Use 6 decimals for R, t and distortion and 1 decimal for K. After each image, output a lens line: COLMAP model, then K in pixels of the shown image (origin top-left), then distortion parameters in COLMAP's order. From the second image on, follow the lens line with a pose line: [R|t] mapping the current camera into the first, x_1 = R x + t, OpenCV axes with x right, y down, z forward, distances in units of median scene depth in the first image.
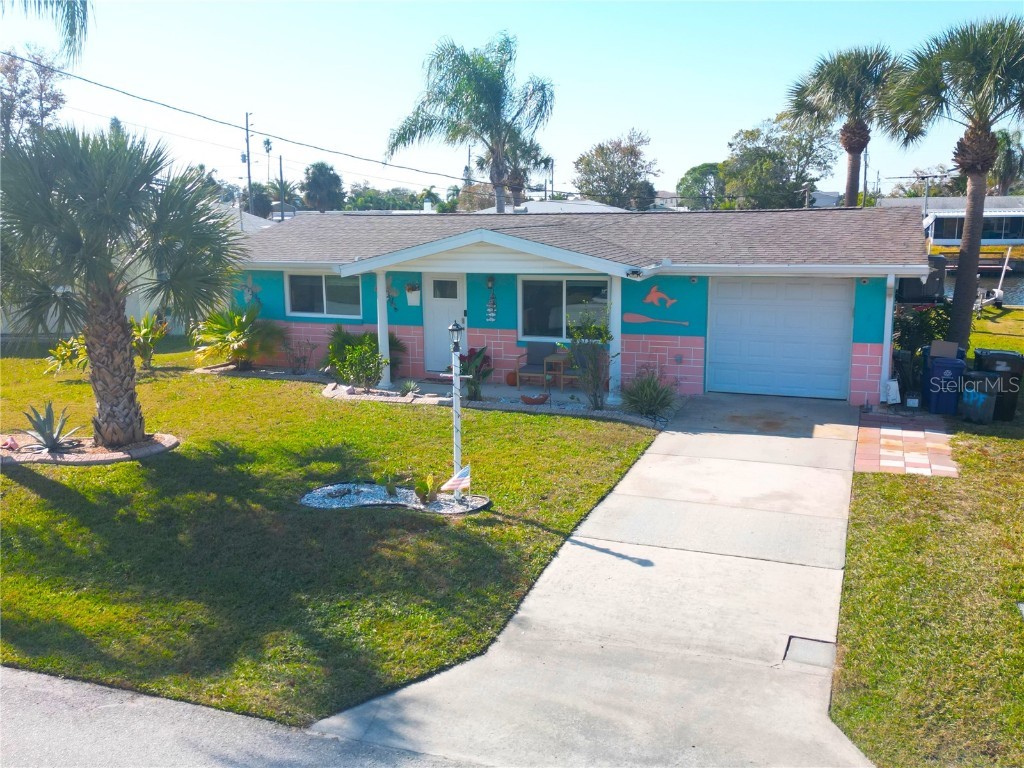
lens RADIAL K [[928.2, 0, 508.7], [0, 928.2, 385.5], [0, 0, 1]] dist [0.071832, -0.002773]
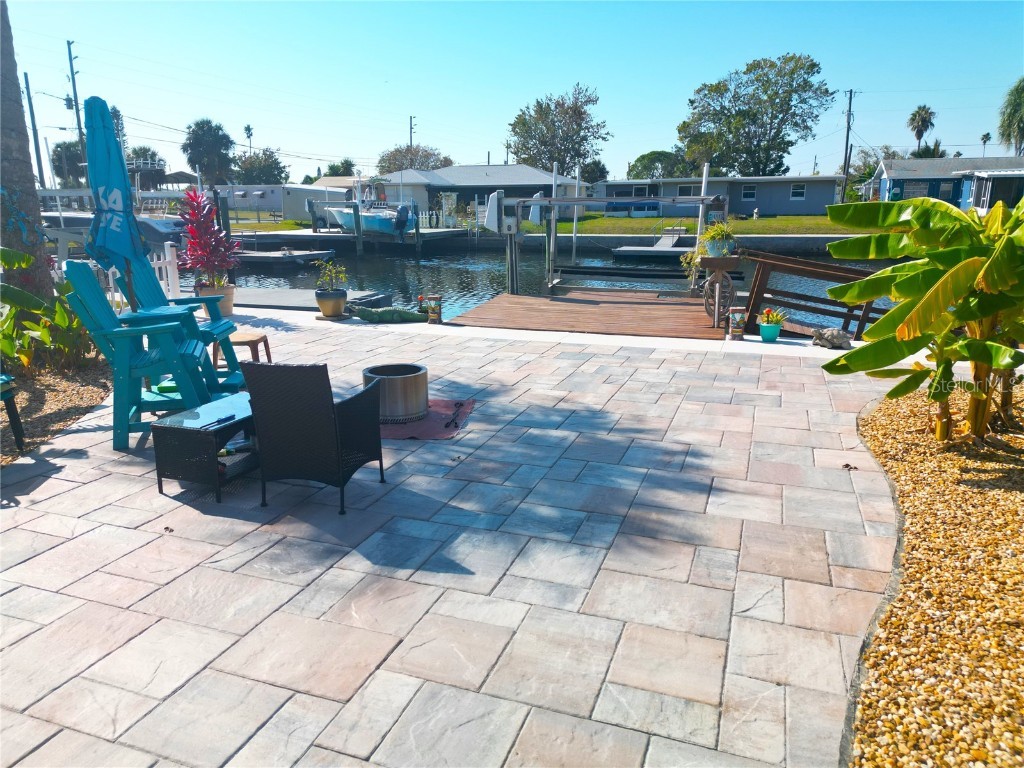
lens RADIAL K [[720.5, 0, 513.2], [0, 720.5, 382.9], [0, 0, 1]] dist [0.048807, -0.032385]
pose [[0.999702, -0.004048, 0.024073, 0.056512], [0.002616, 0.998243, 0.059199, -0.041087], [-0.024270, -0.059119, 0.997956, 0.322047]]
